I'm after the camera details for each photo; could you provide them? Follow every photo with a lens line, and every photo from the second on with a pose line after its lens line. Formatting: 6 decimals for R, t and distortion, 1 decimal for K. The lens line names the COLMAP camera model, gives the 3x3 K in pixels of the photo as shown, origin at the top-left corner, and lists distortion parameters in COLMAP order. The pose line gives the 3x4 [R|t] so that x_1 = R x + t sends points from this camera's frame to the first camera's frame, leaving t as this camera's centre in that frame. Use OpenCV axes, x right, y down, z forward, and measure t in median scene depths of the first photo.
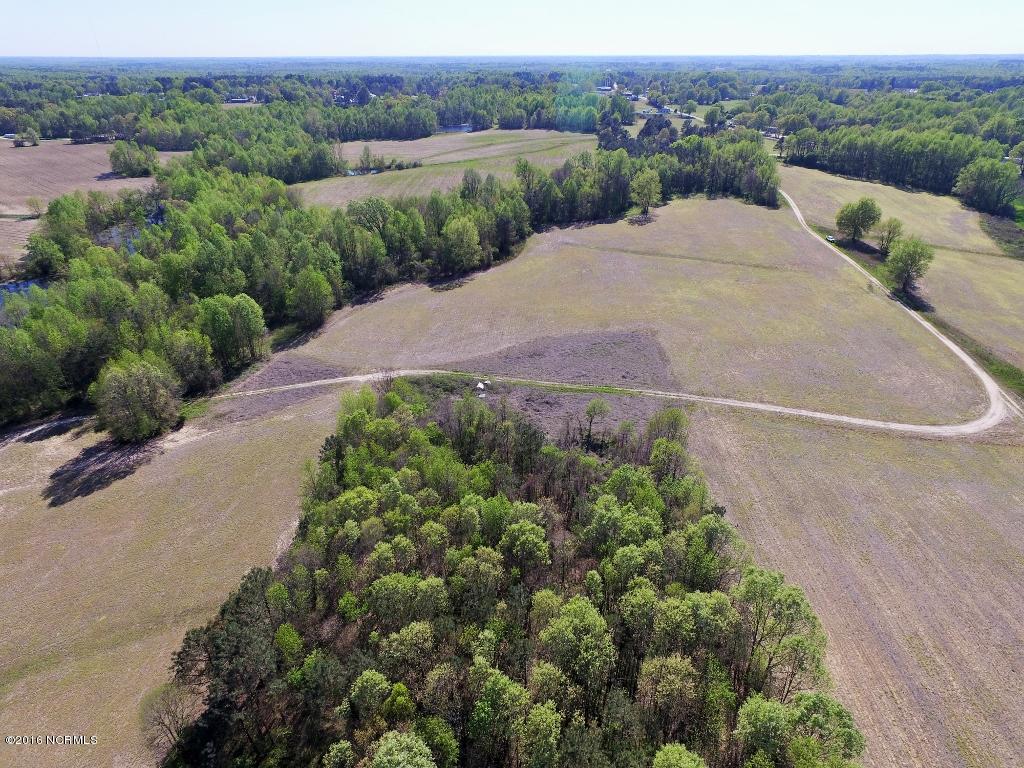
lens RADIAL K [[608.8, 0, 523.9], [0, 608.8, 387.6], [0, 0, 1]] dist [-0.016603, 0.012672]
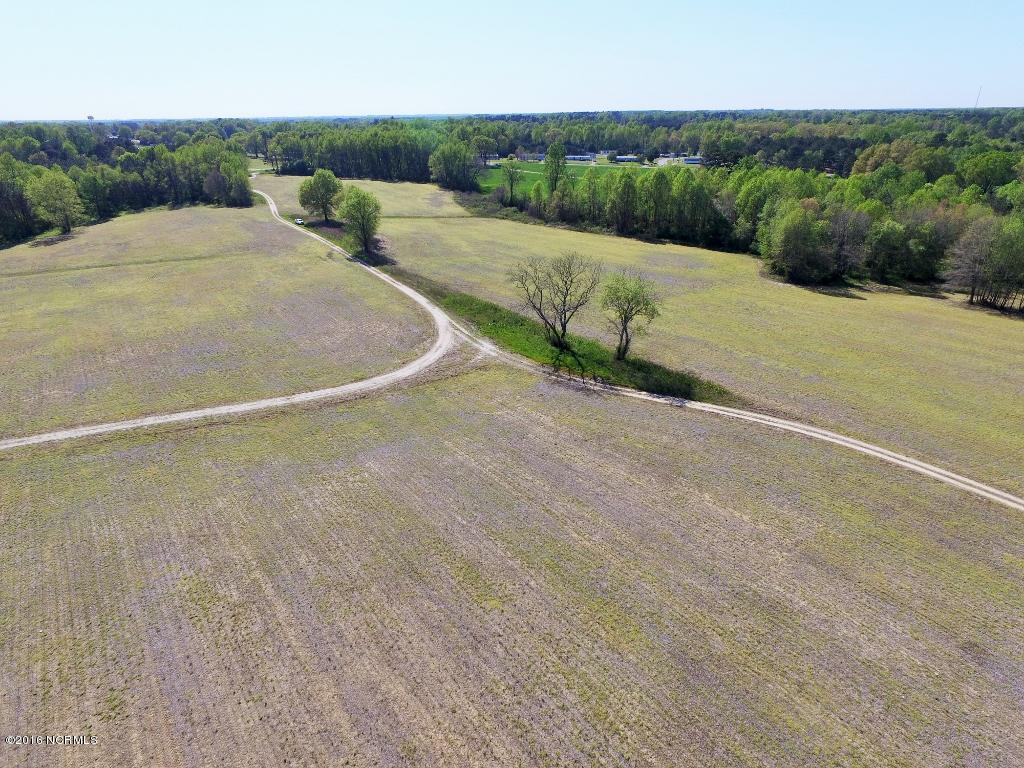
lens RADIAL K [[608.8, 0, 523.9], [0, 608.8, 387.6], [0, 0, 1]] dist [-0.016603, 0.012672]
pose [[0.772479, -0.278266, 0.570828, 0.244189], [0.314402, 0.948571, 0.036939, 0.059868], [-0.551749, 0.150935, 0.820239, 0.189699]]
